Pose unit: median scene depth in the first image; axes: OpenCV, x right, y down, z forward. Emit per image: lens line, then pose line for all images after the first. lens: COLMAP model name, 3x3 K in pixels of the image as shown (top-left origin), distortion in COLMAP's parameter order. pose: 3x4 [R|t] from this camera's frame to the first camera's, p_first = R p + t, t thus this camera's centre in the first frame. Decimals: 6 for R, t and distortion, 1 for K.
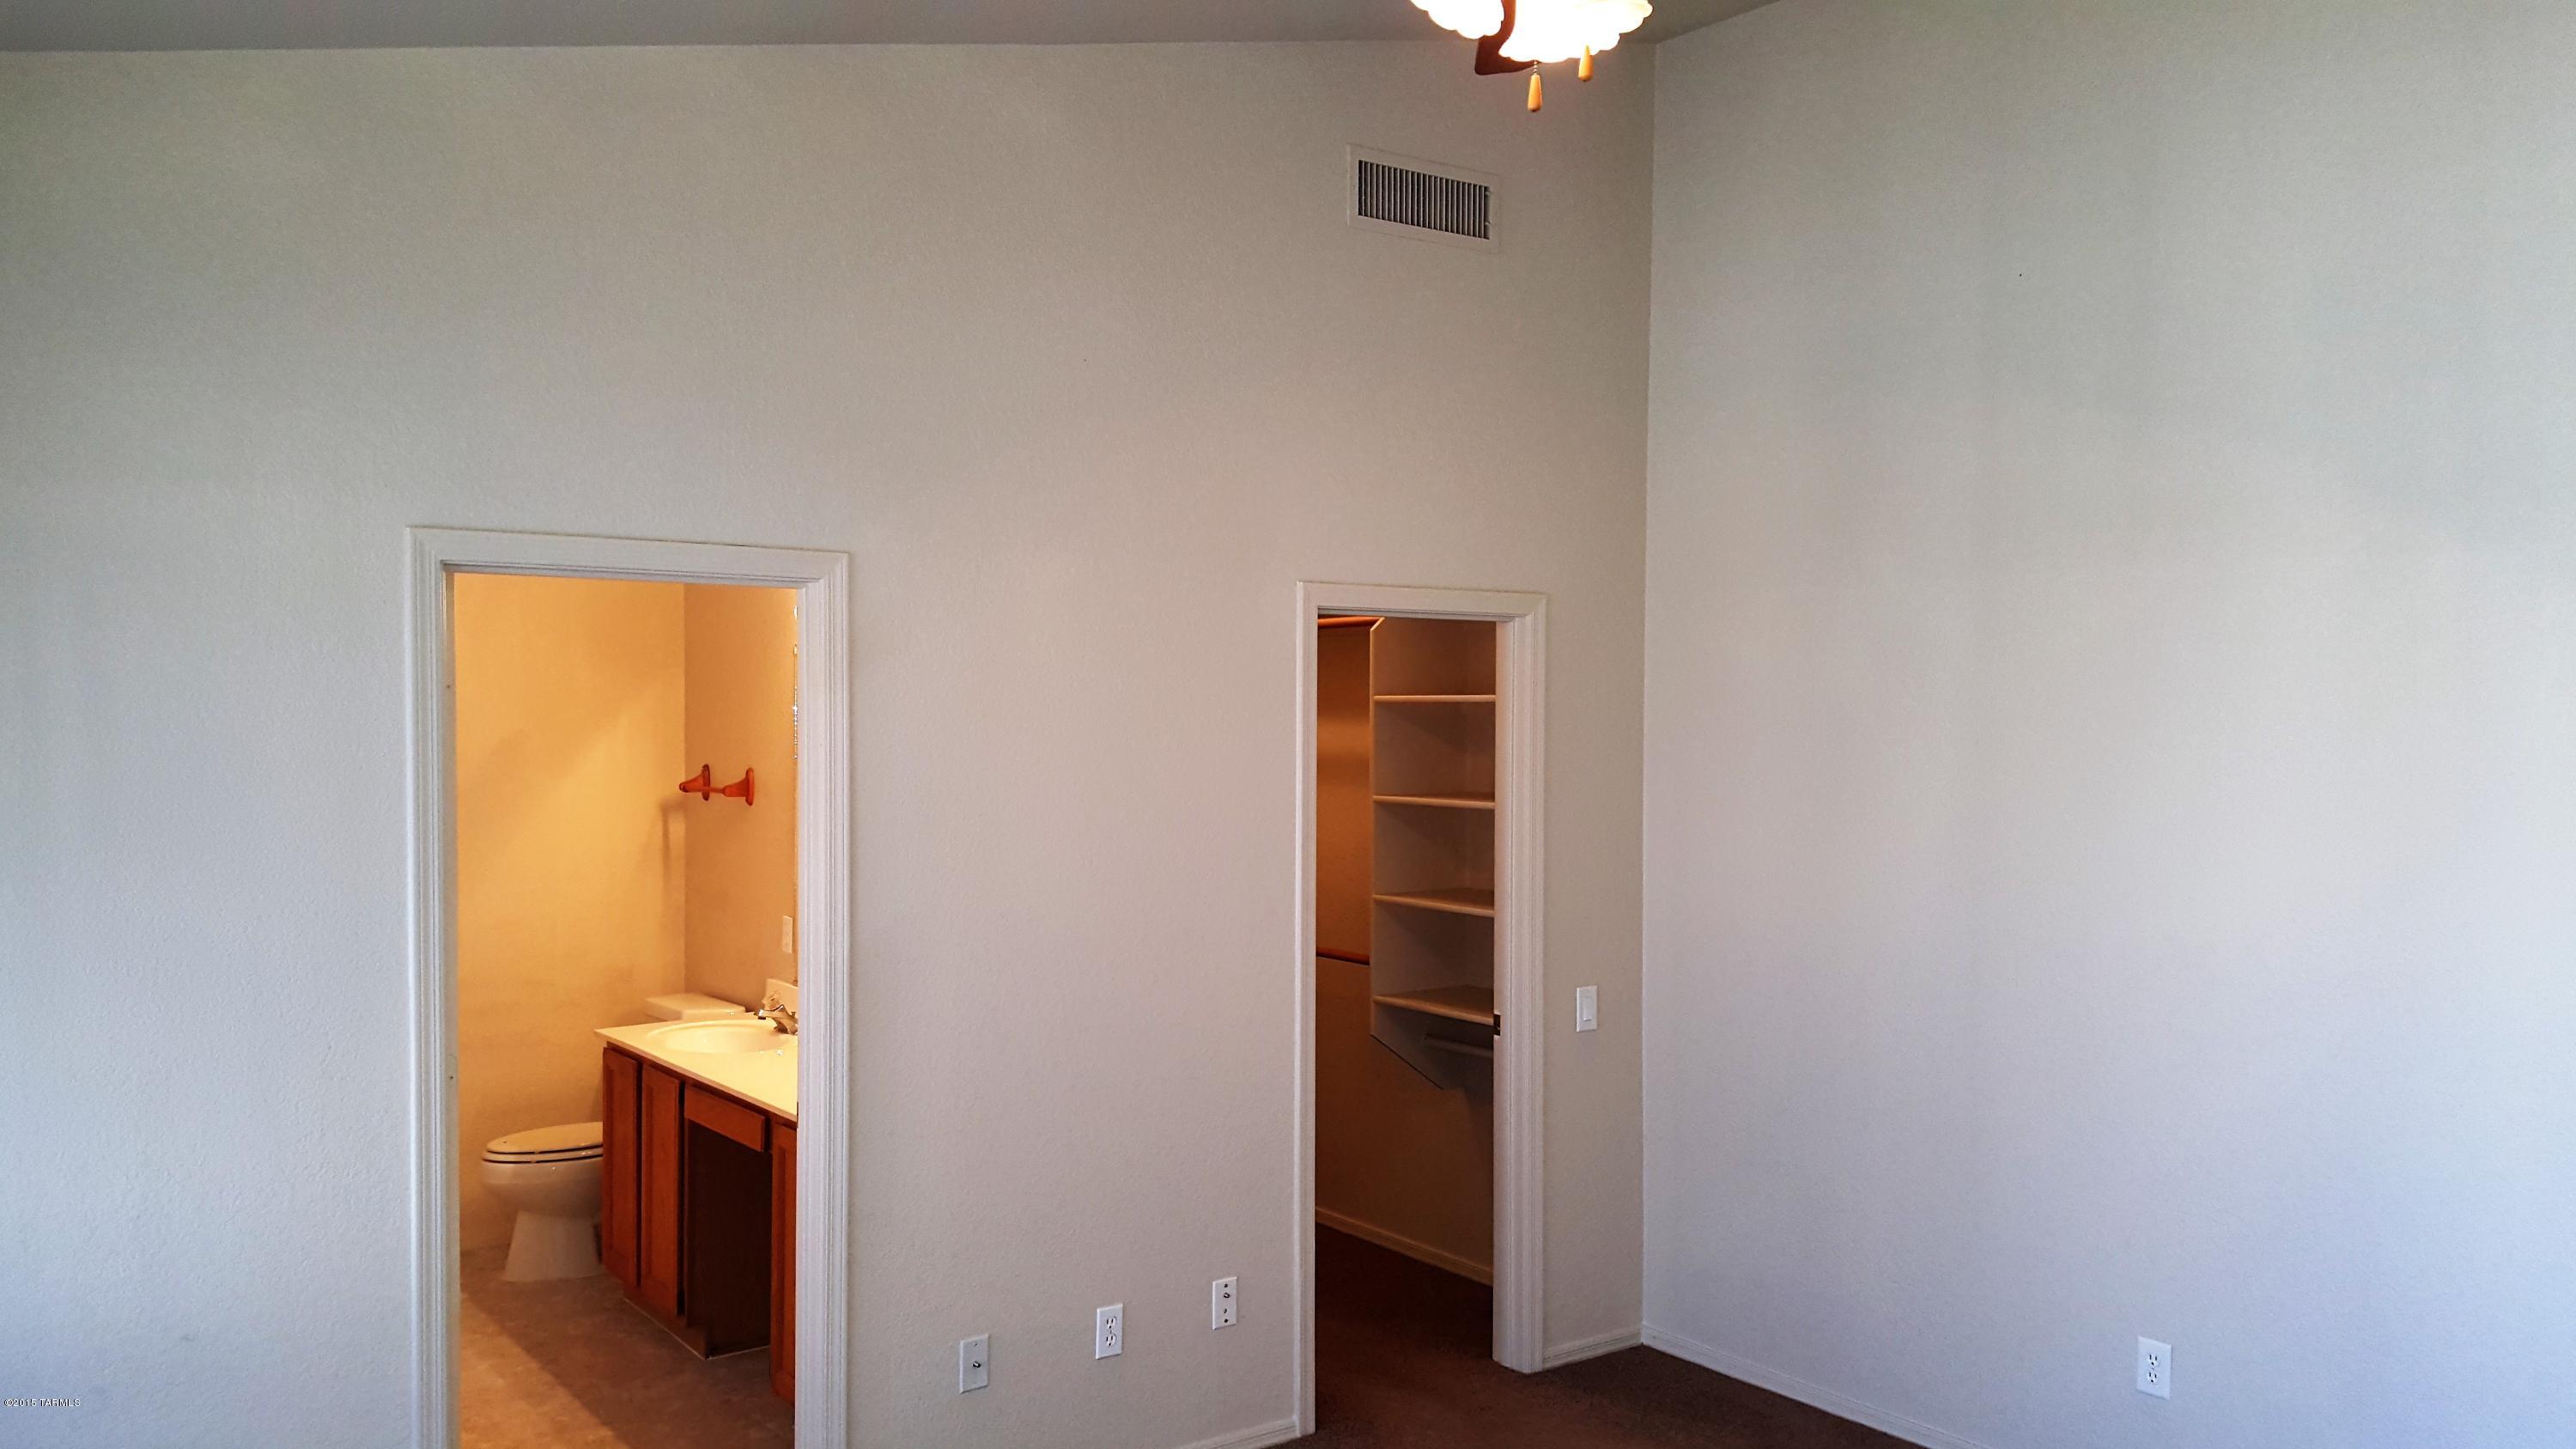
lens RADIAL K [[1942.5, 0, 1239.1], [0, 1942.5, 771.8], [0, 0, 1]] dist [0.112957, -0.147856]
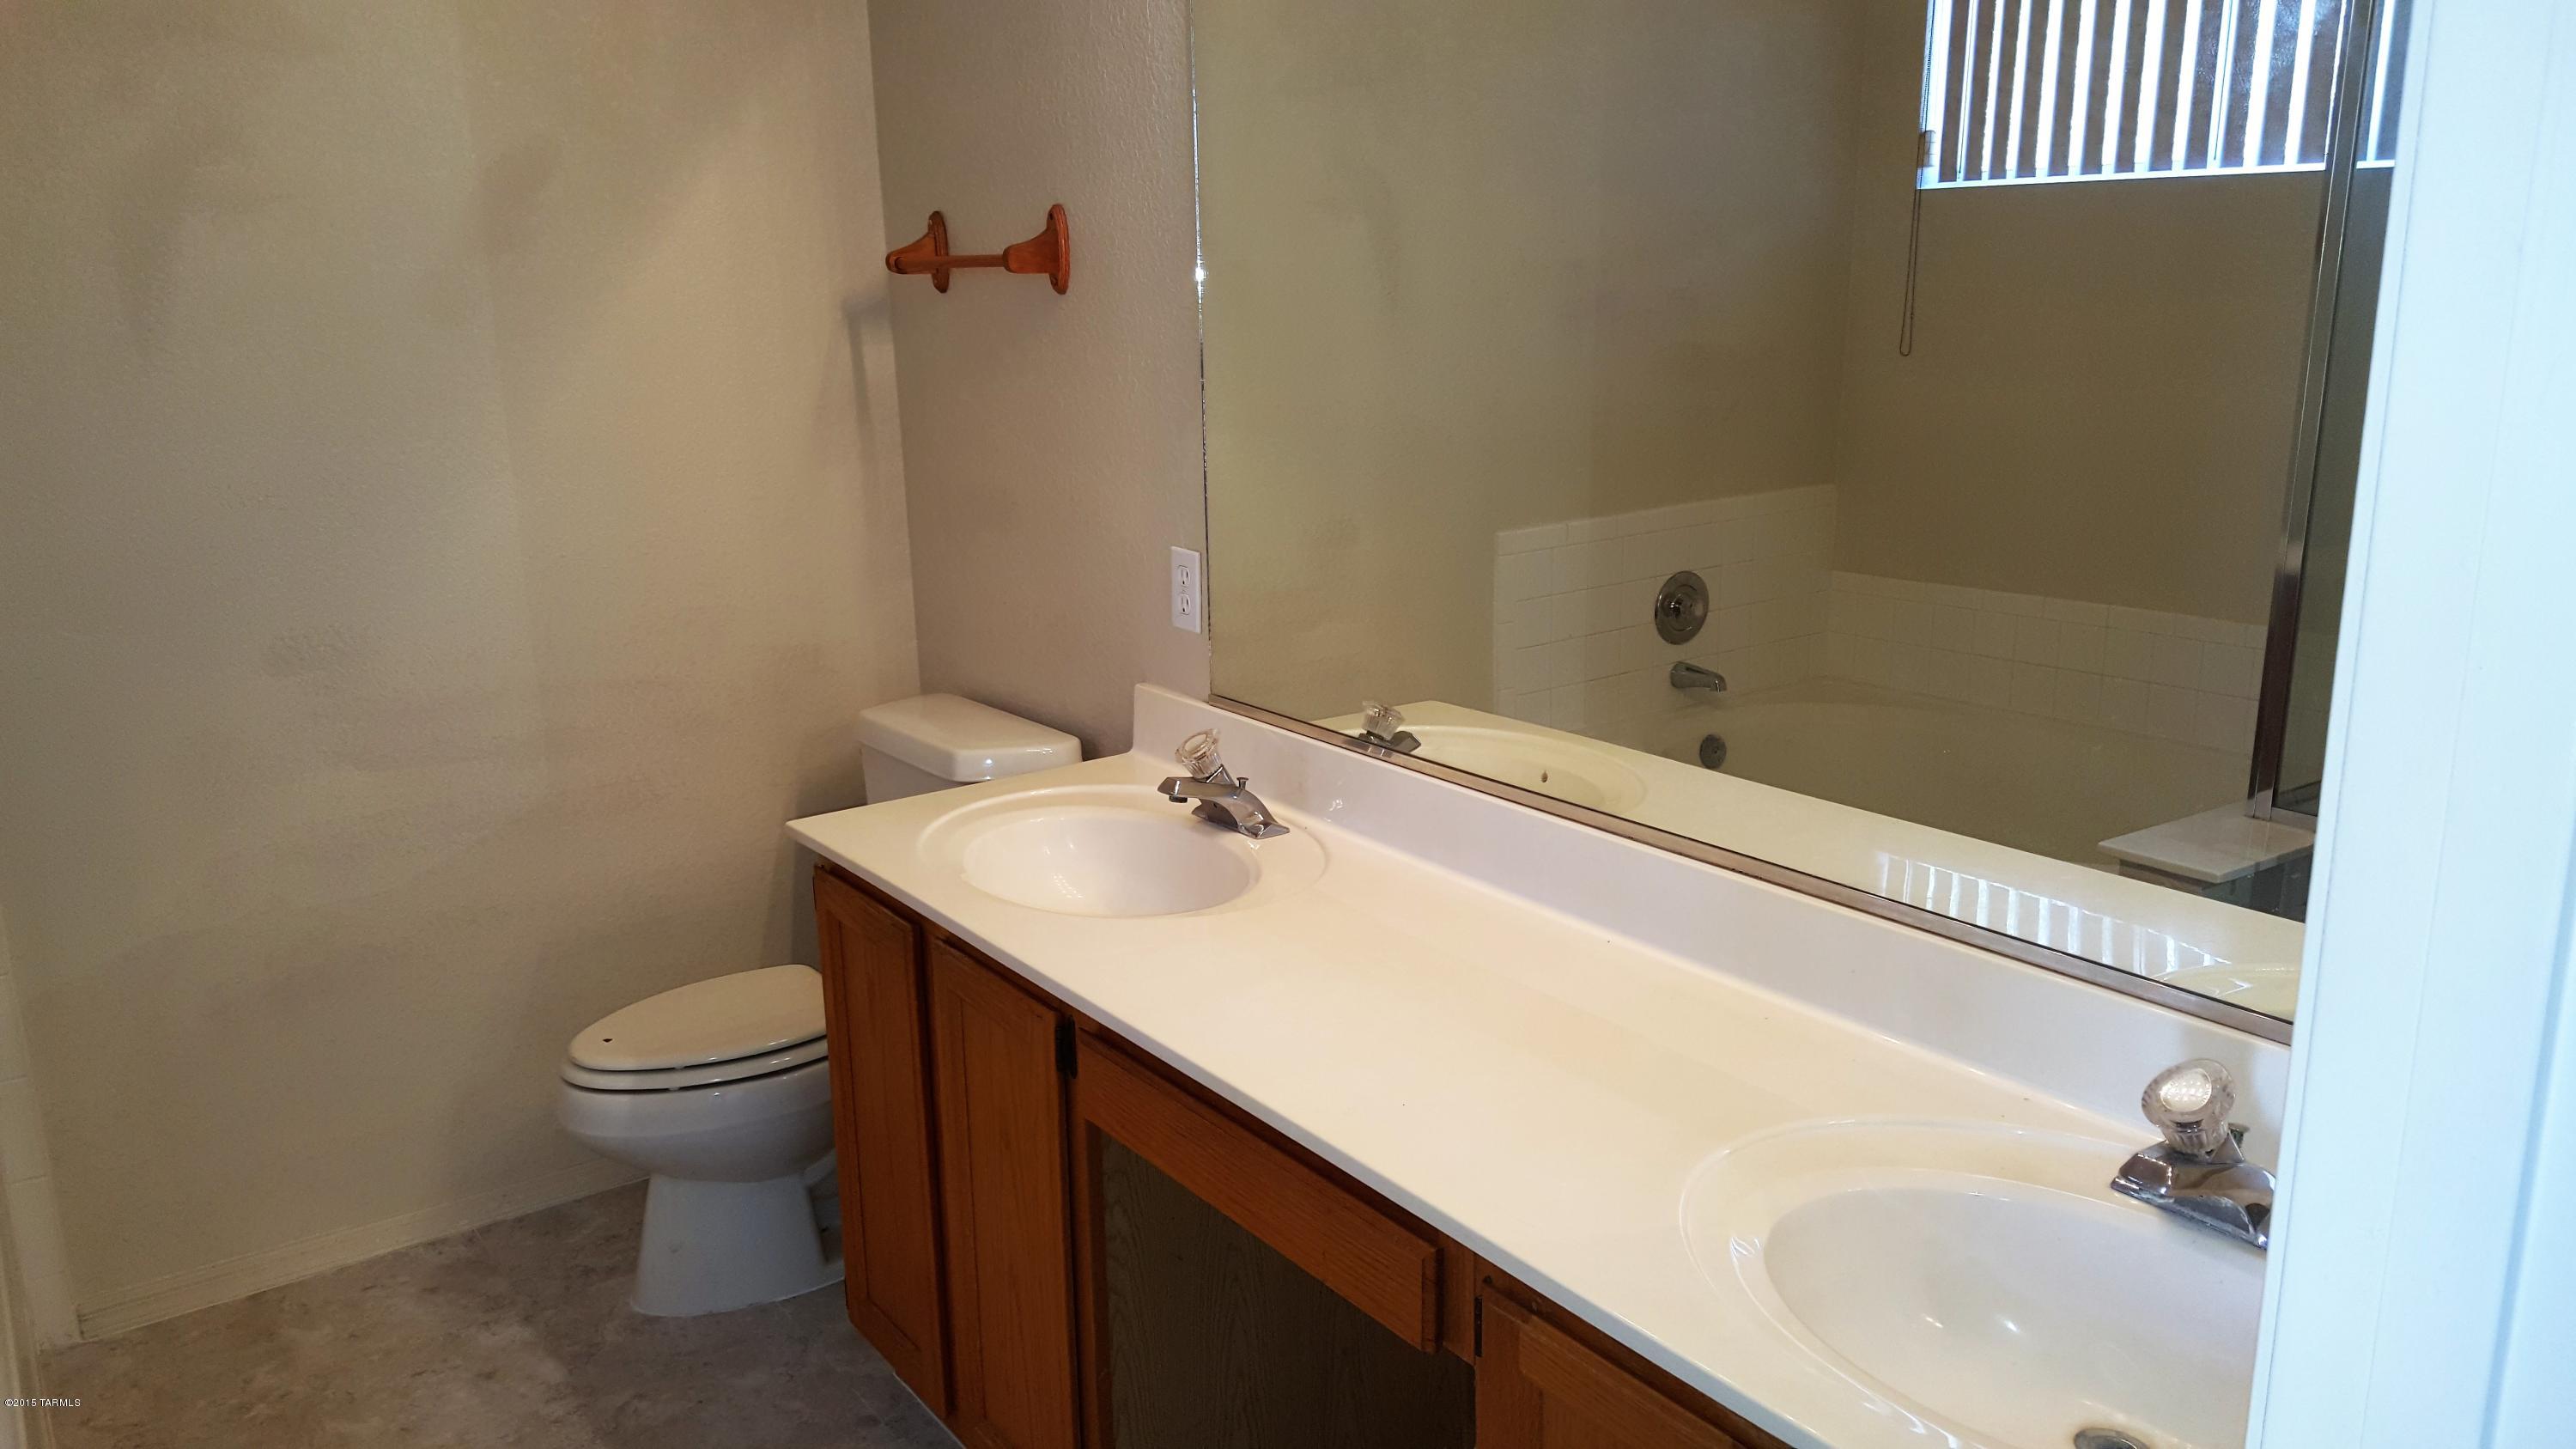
lens RADIAL K [[1942.5, 0, 1239.1], [0, 1942.5, 771.8], [0, 0, 1]] dist [0.112957, -0.147856]
pose [[0.999211, -0.027447, -0.028705, -0.200473], [0.033250, 0.973396, 0.226702, 0.023583], [0.021720, -0.227478, 0.973541, 0.544476]]
